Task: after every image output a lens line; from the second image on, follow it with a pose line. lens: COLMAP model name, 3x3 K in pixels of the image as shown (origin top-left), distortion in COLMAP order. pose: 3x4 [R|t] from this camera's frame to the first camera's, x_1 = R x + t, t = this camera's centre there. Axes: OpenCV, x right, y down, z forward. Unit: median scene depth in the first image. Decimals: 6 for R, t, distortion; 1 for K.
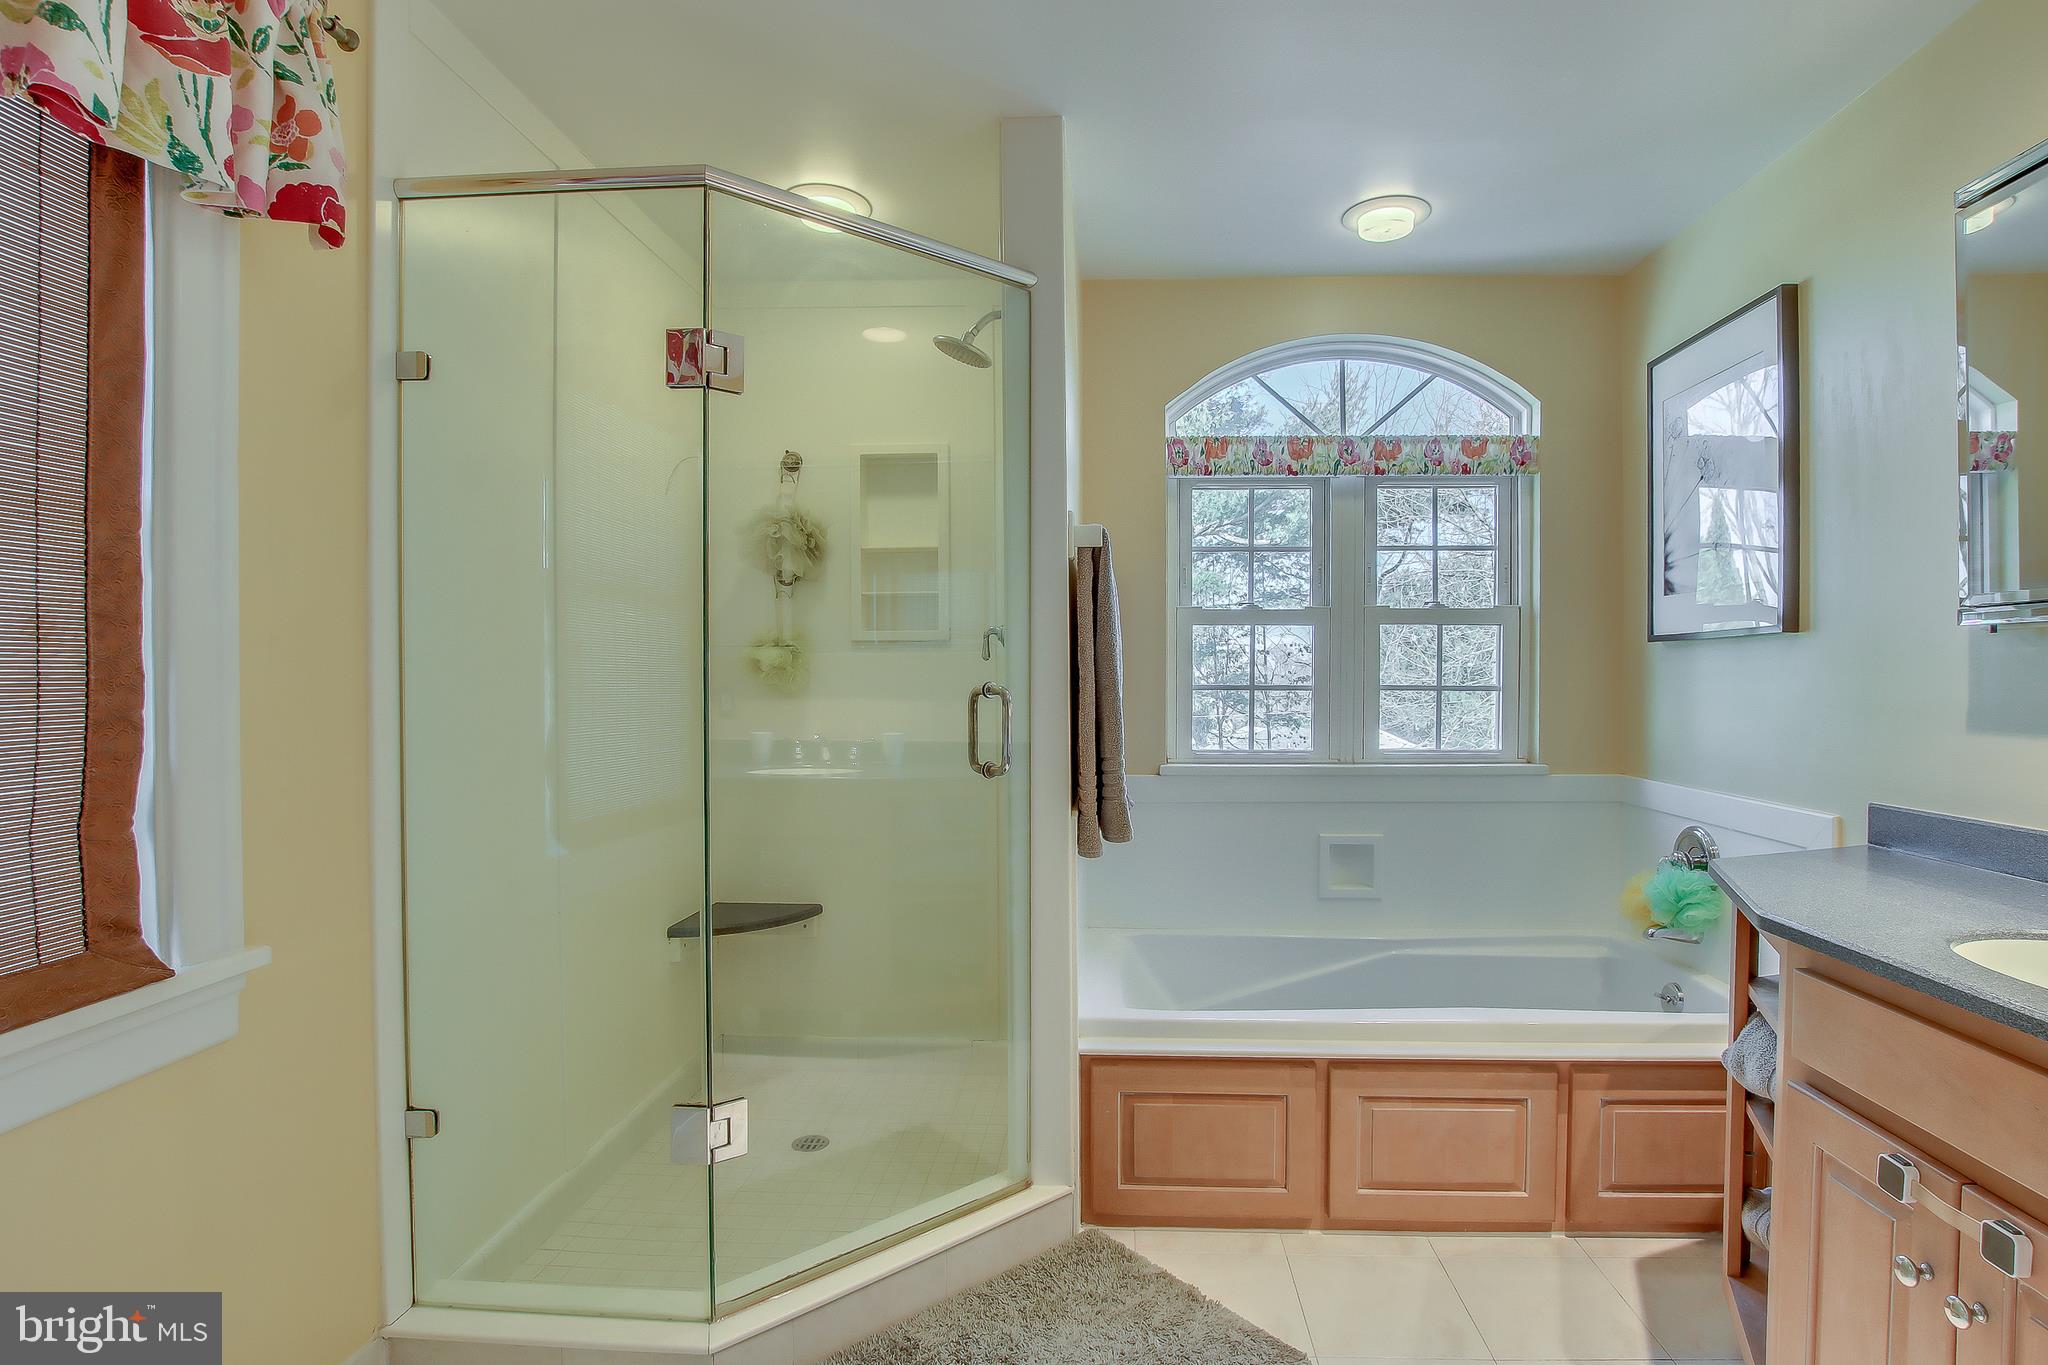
lens RADIAL K [[1004.2, 0, 1029.3], [0, 1004.2, 685.3], [0, 0, 1]] dist [-0.038725, 0.009881]
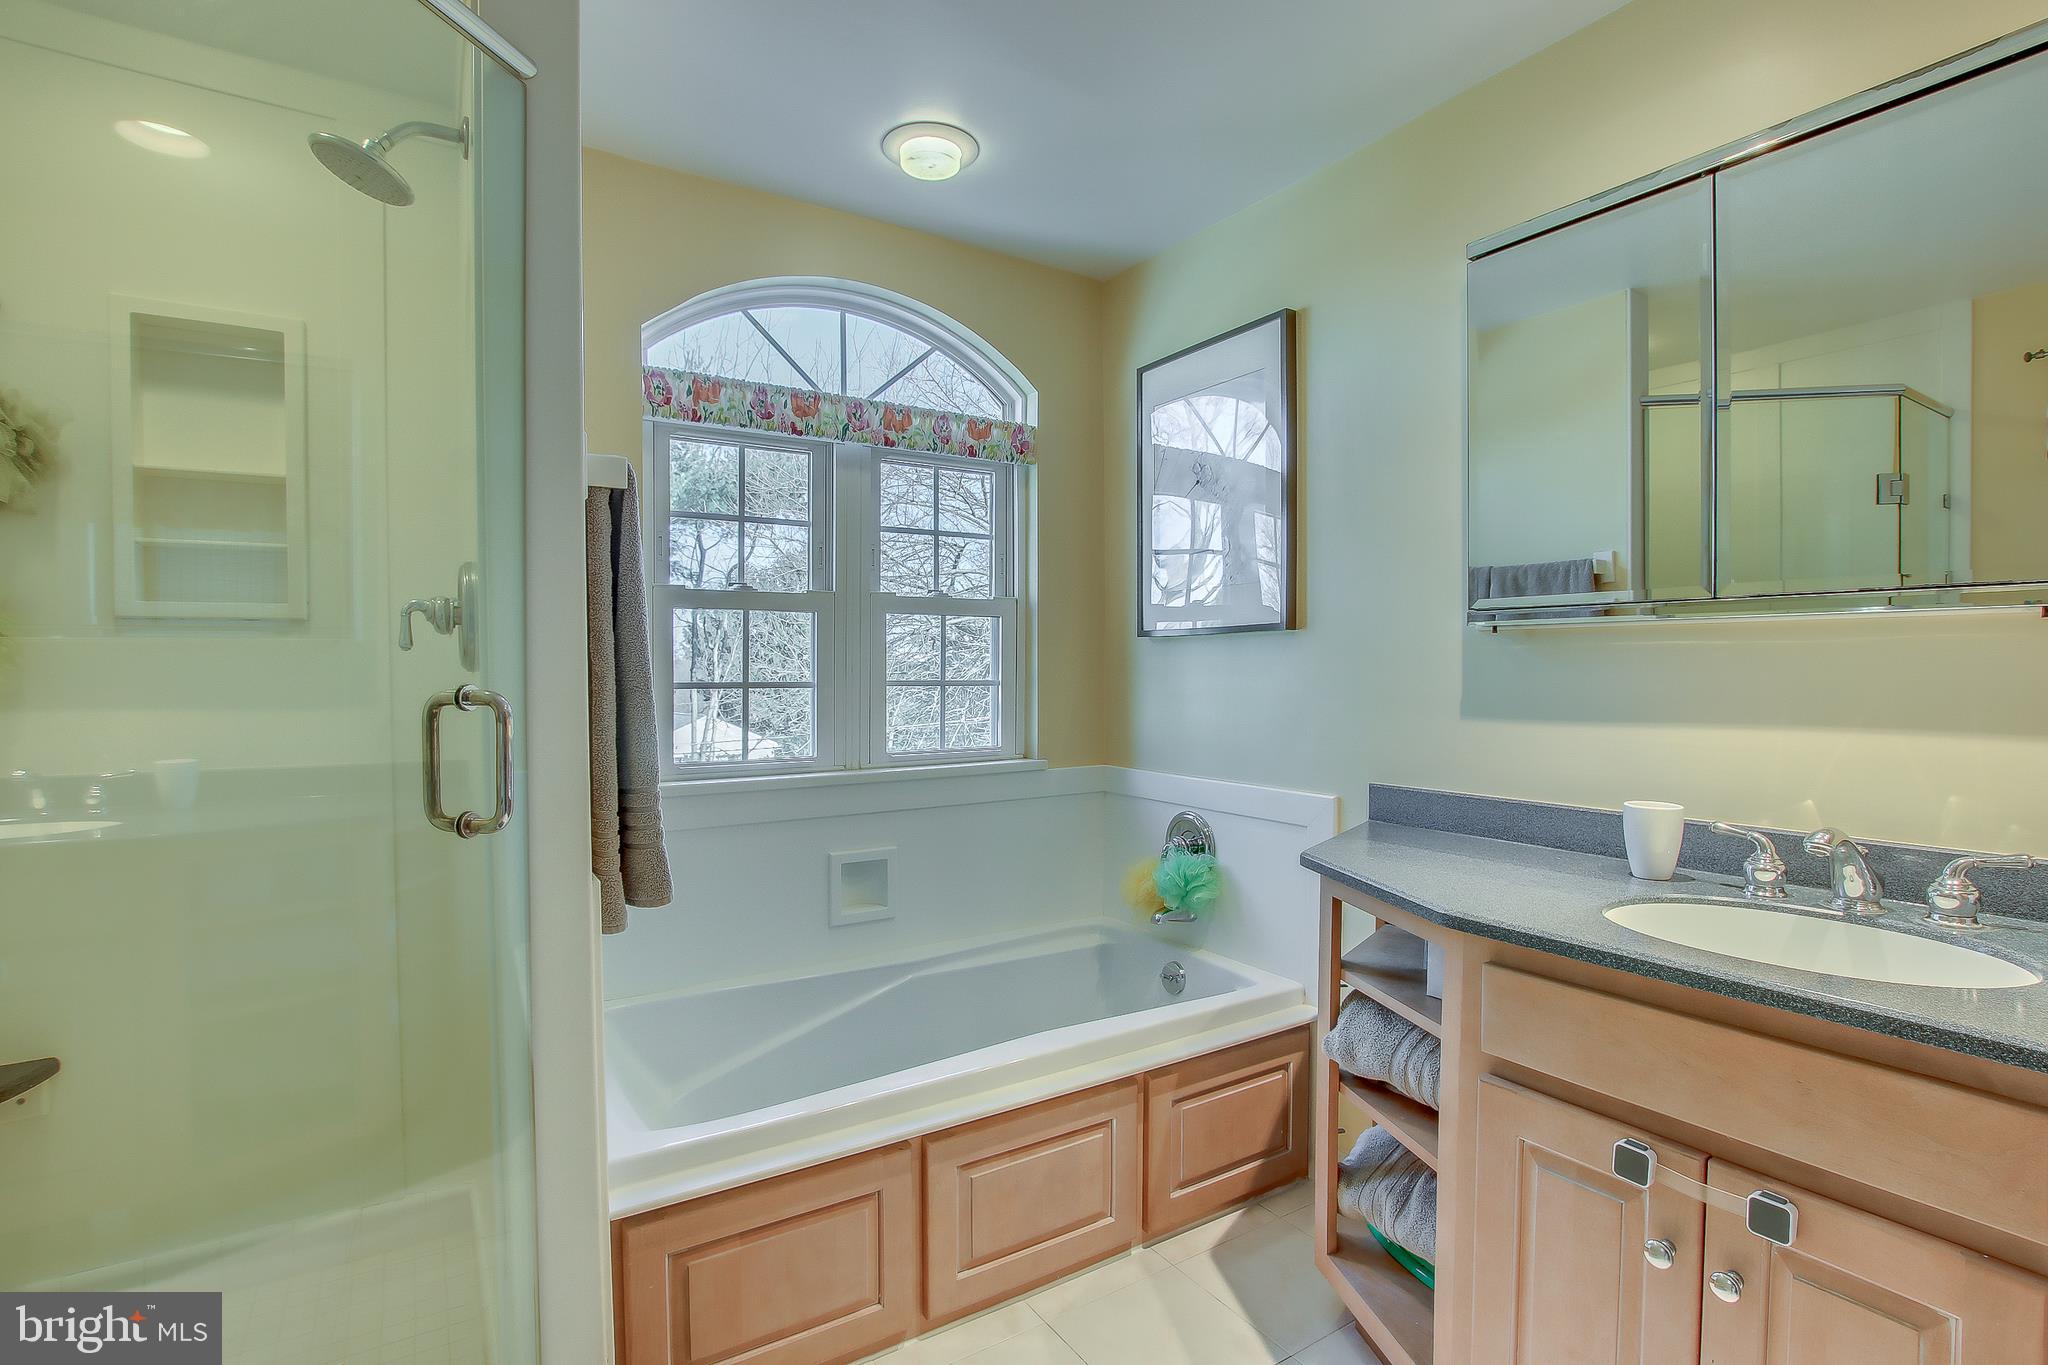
lens RADIAL K [[1004.2, 0, 1029.3], [0, 1004.2, 685.3], [0, 0, 1]] dist [-0.038725, 0.009881]
pose [[0.806886, -0.012863, 0.590567, -0.093456], [0.008432, 0.999912, 0.010259, -0.004860], [-0.590647, -0.003299, 0.806923, 0.225674]]
